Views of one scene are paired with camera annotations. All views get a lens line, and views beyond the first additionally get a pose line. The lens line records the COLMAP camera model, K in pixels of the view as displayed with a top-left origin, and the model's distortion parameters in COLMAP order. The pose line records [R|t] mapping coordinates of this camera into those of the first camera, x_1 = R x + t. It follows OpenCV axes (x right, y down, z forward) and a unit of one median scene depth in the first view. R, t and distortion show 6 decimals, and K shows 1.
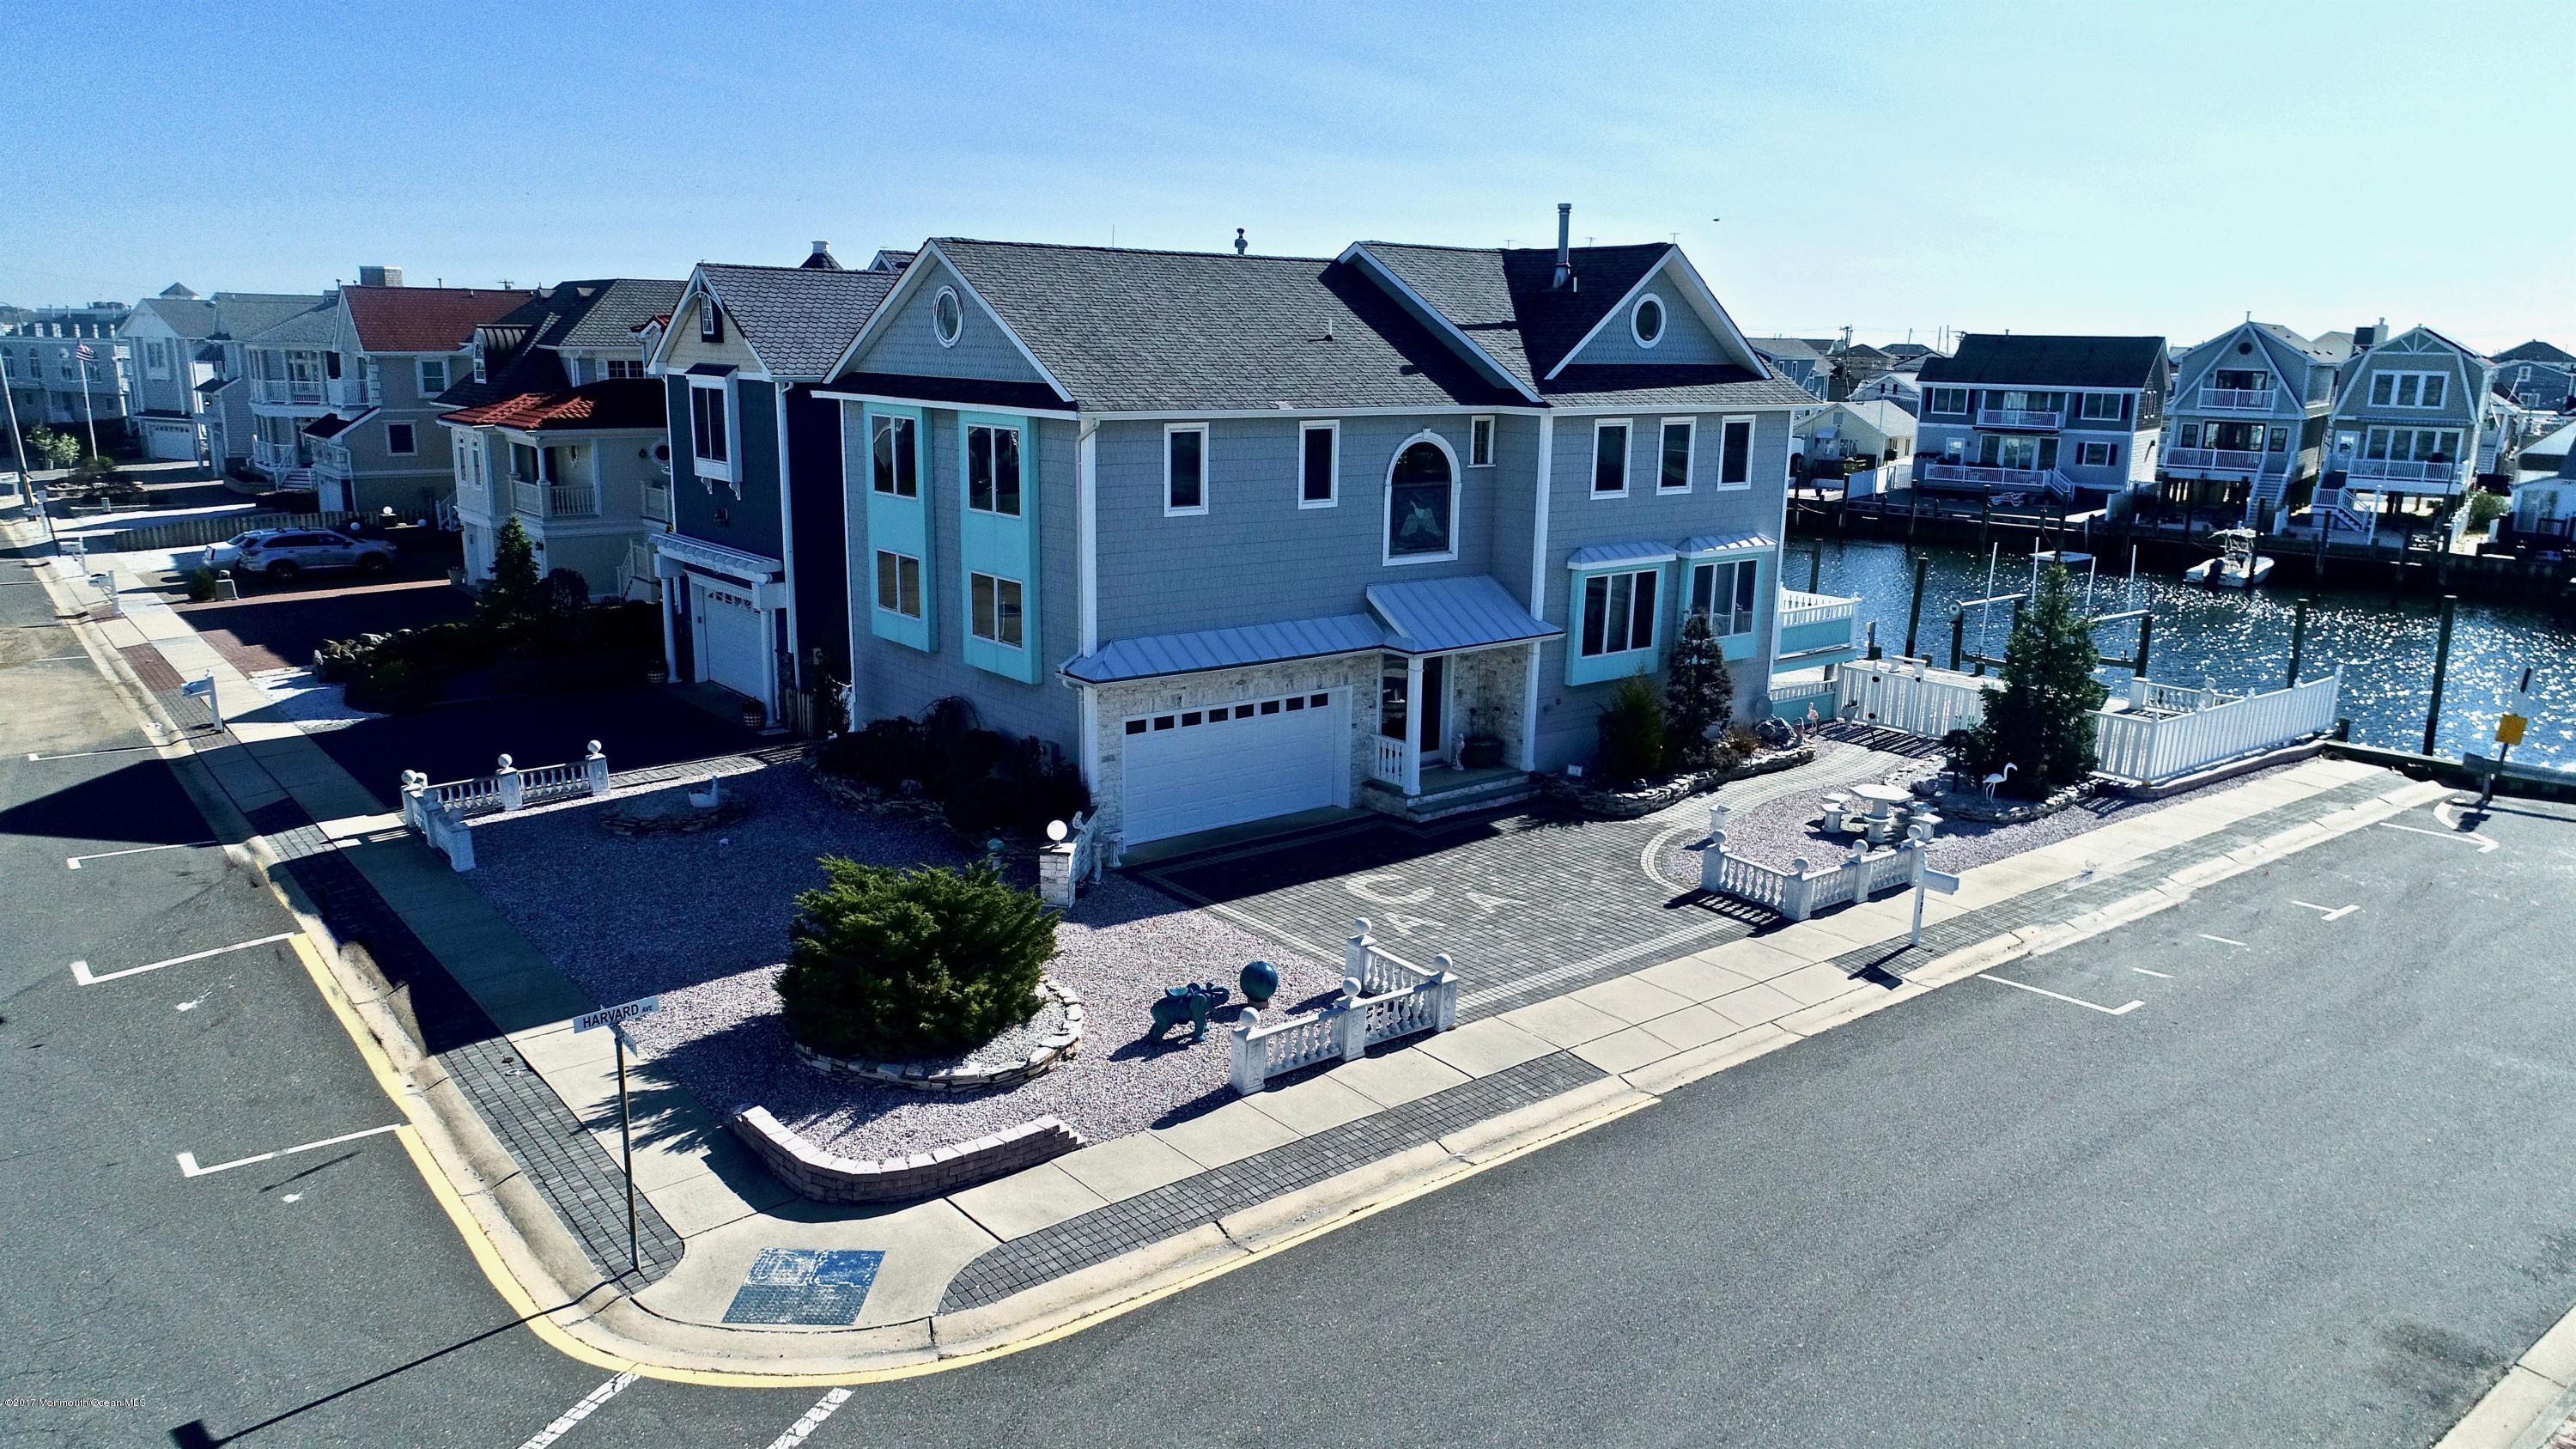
lens RADIAL K [[1739.1, 0, 1288.0], [0, 1739.1, 724.5], [0, 0, 1]] dist [0.001869, -0.000947]
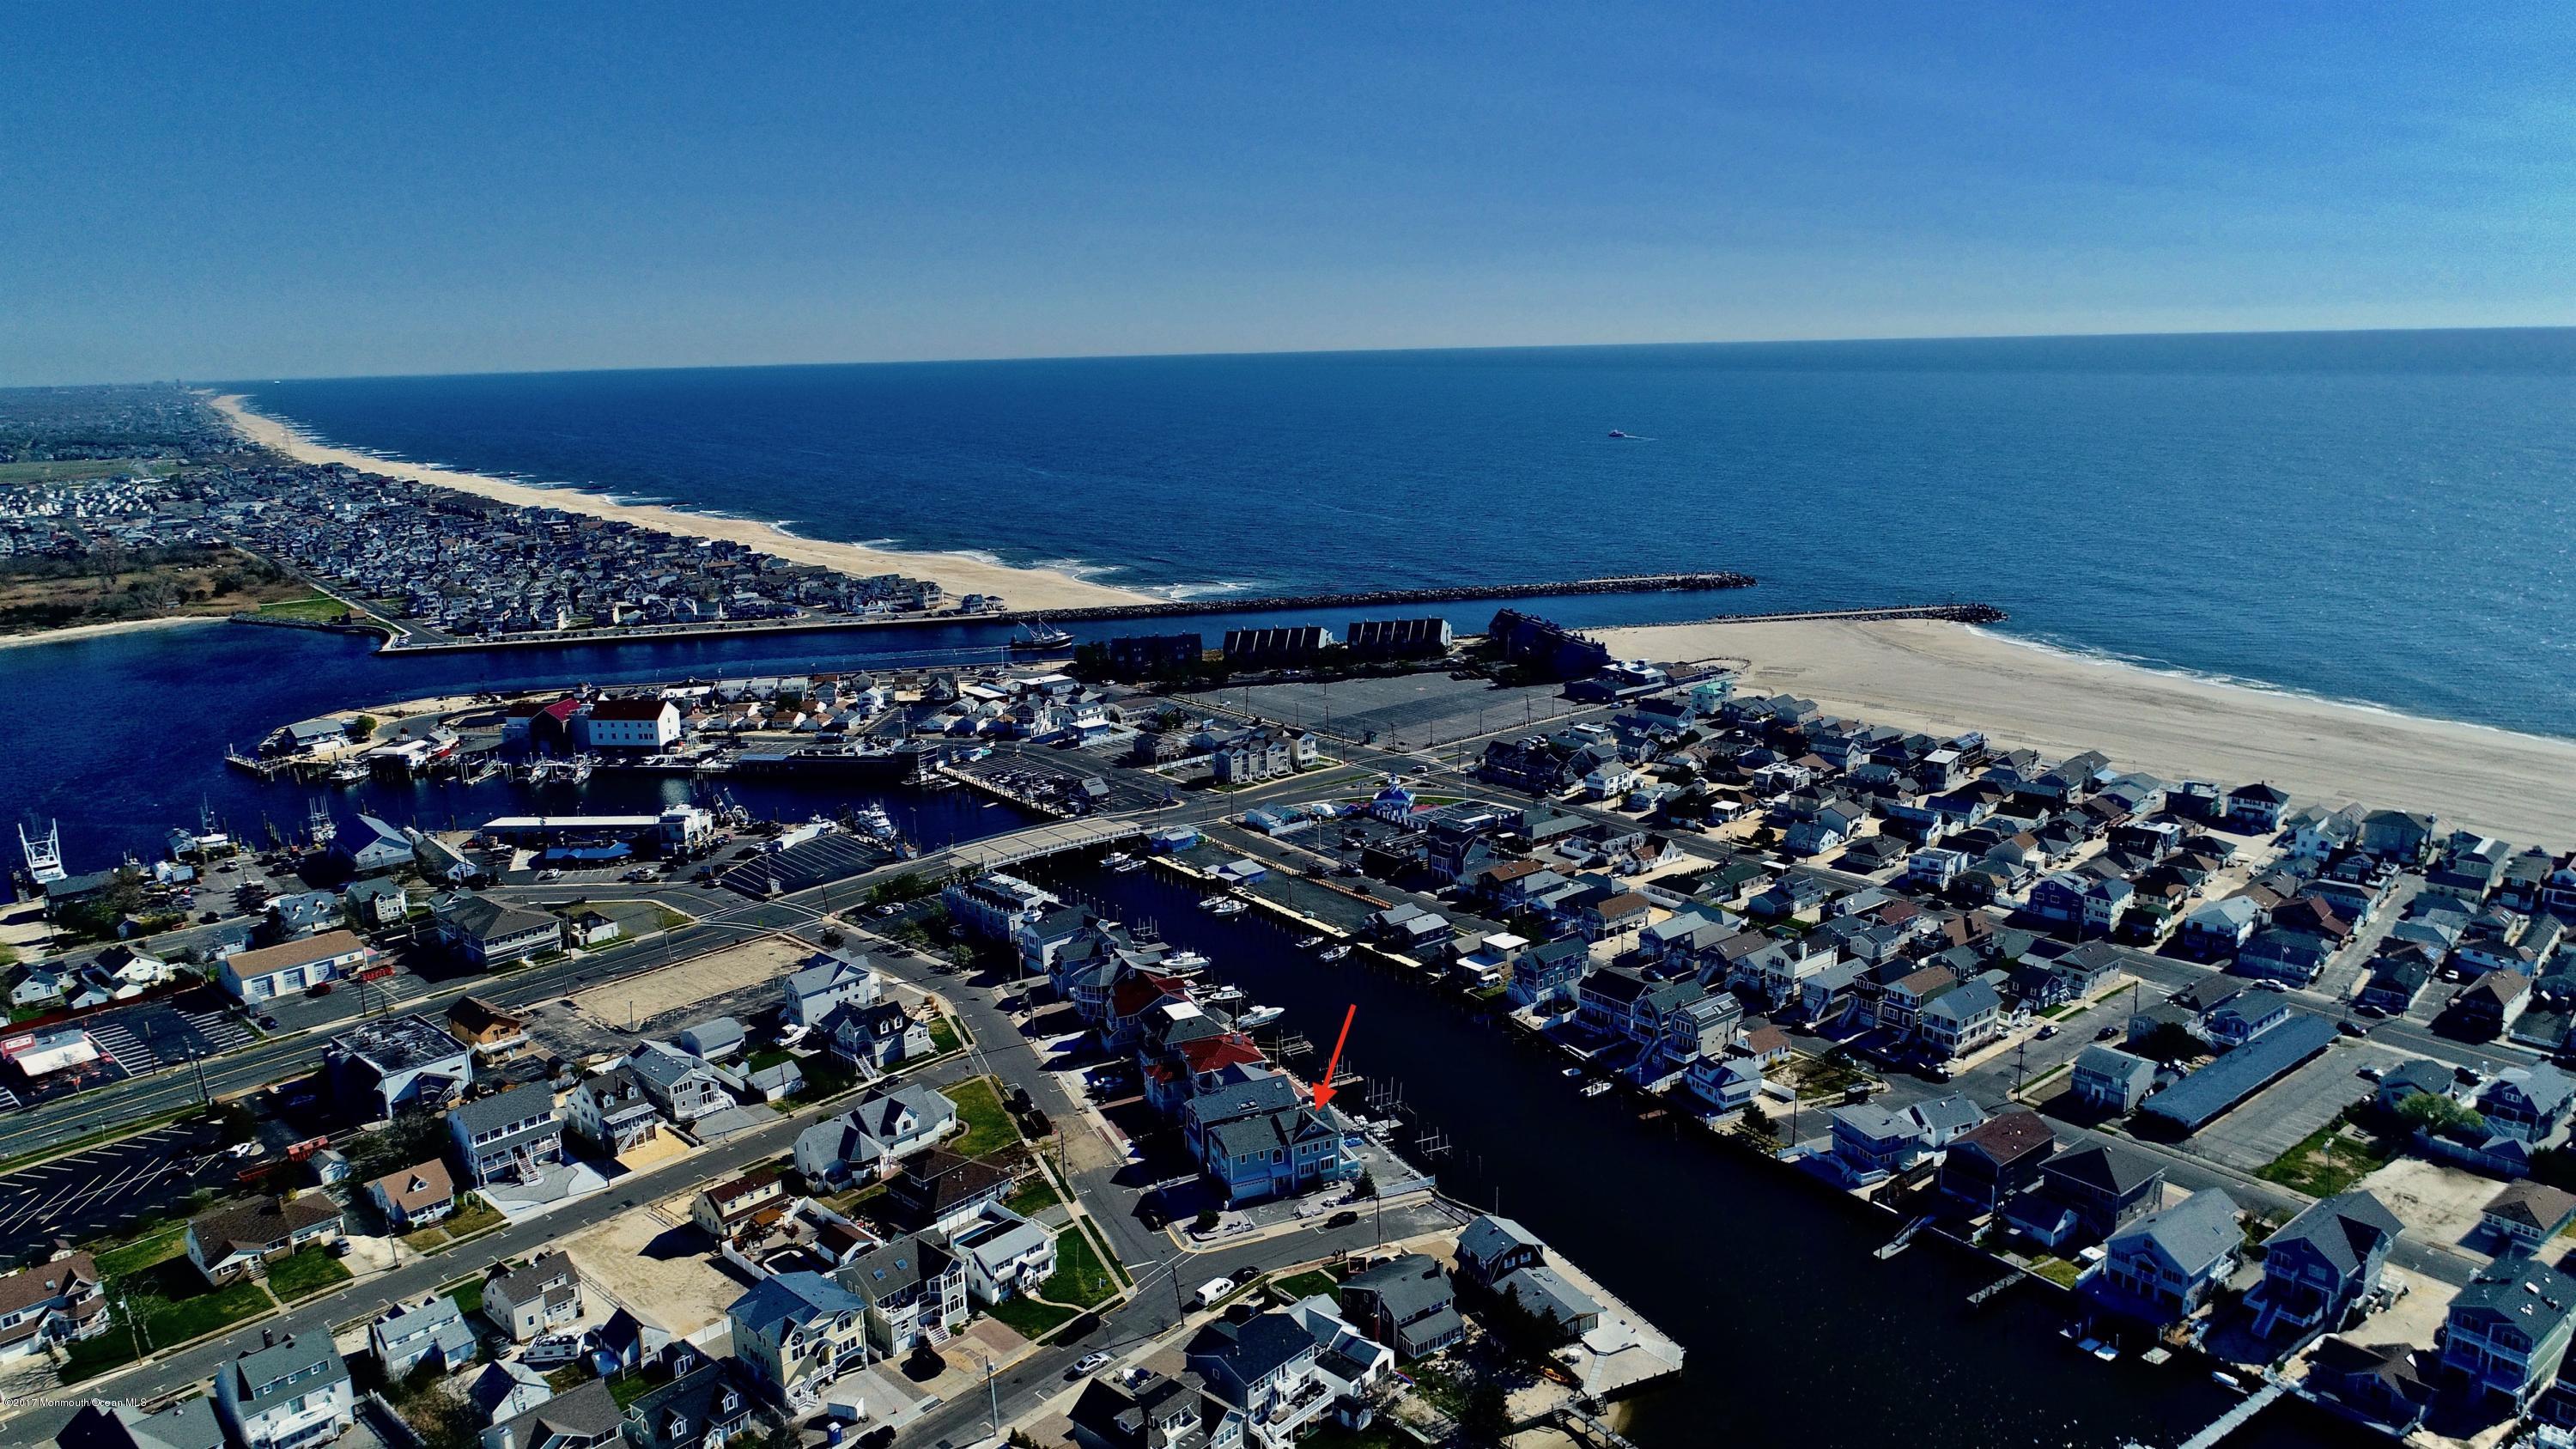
lens RADIAL K [[1736.8, 0, 1288.0], [0, 1736.8, 724.5], [0, 0, 1]] dist [-0.004567, -0.002506]
pose [[0.963591, 0.021032, -0.266553, 2.213808], [-0.020467, 0.999779, 0.004901, -2.160563], [0.266597, 0.000733, 0.963808, -6.692234]]
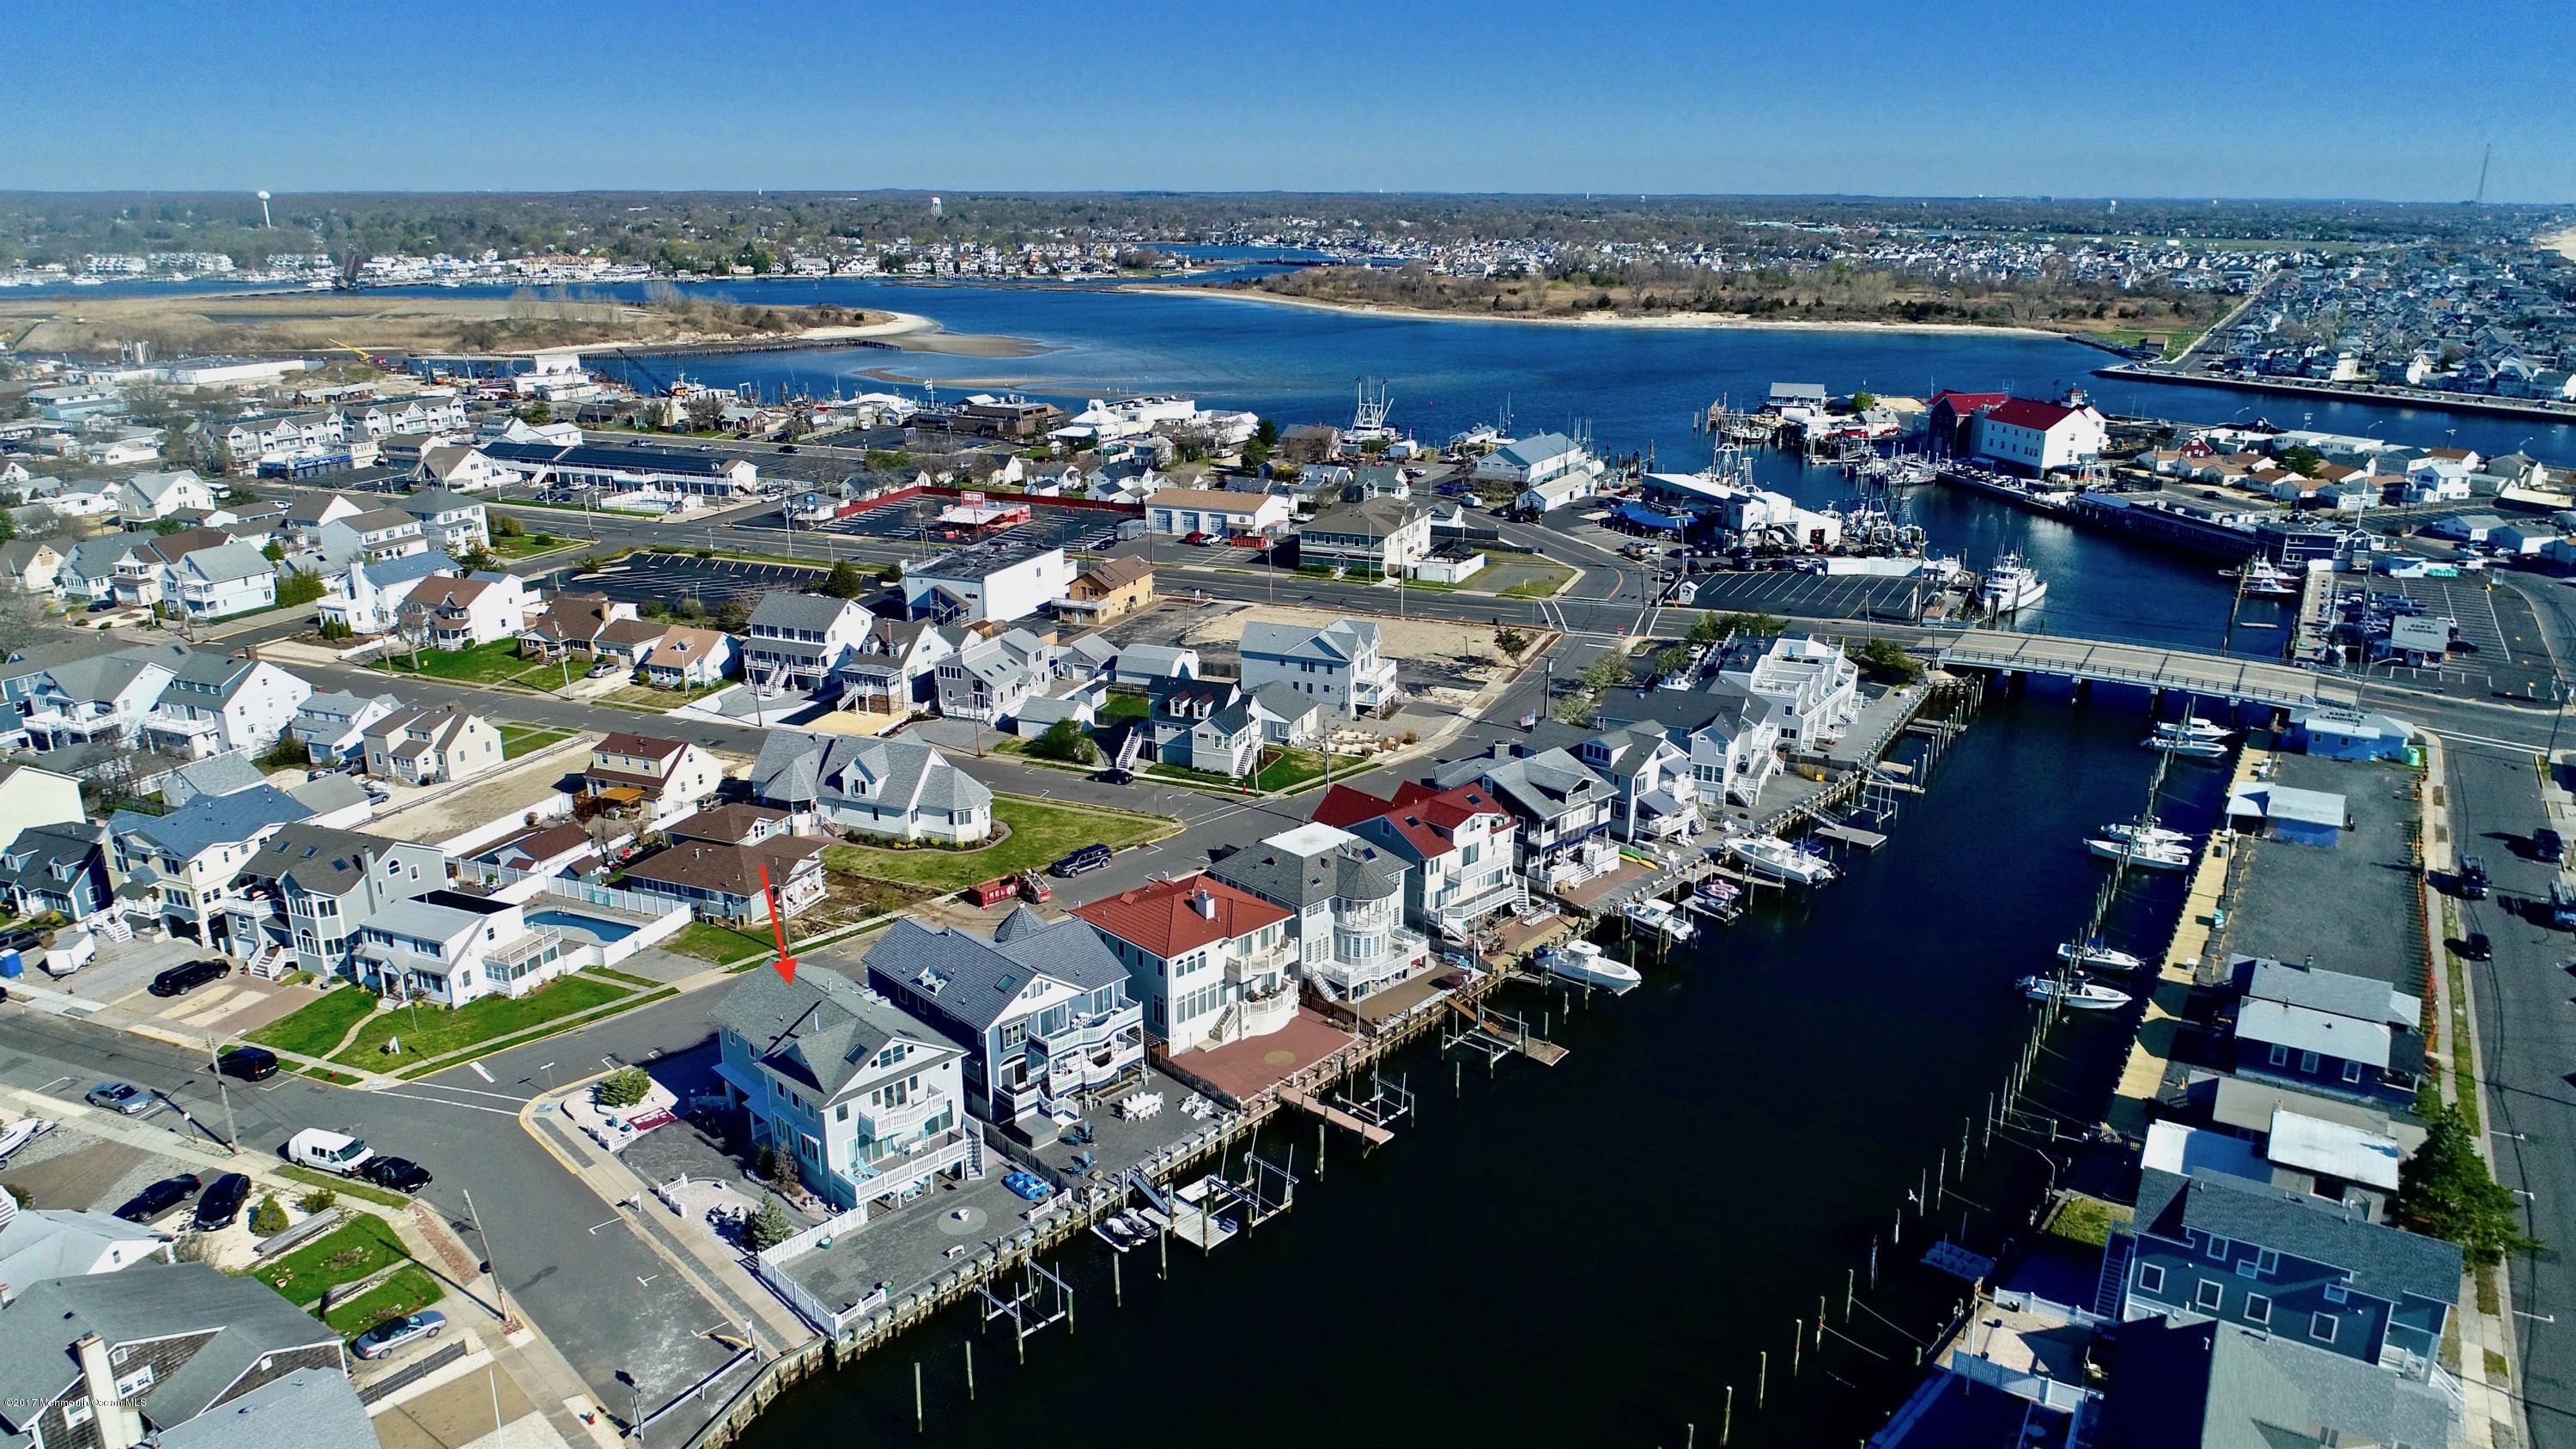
lens RADIAL K [[1739.1, 0, 1288.0], [0, 1739.1, 724.5], [0, 0, 1]] dist [0.001869, -0.000947]
pose [[0.098907, 0.282324, -0.954207, 3.506125], [-0.219310, 0.941515, 0.255837, -2.011604], [0.970629, 0.183963, 0.155039, 1.358526]]
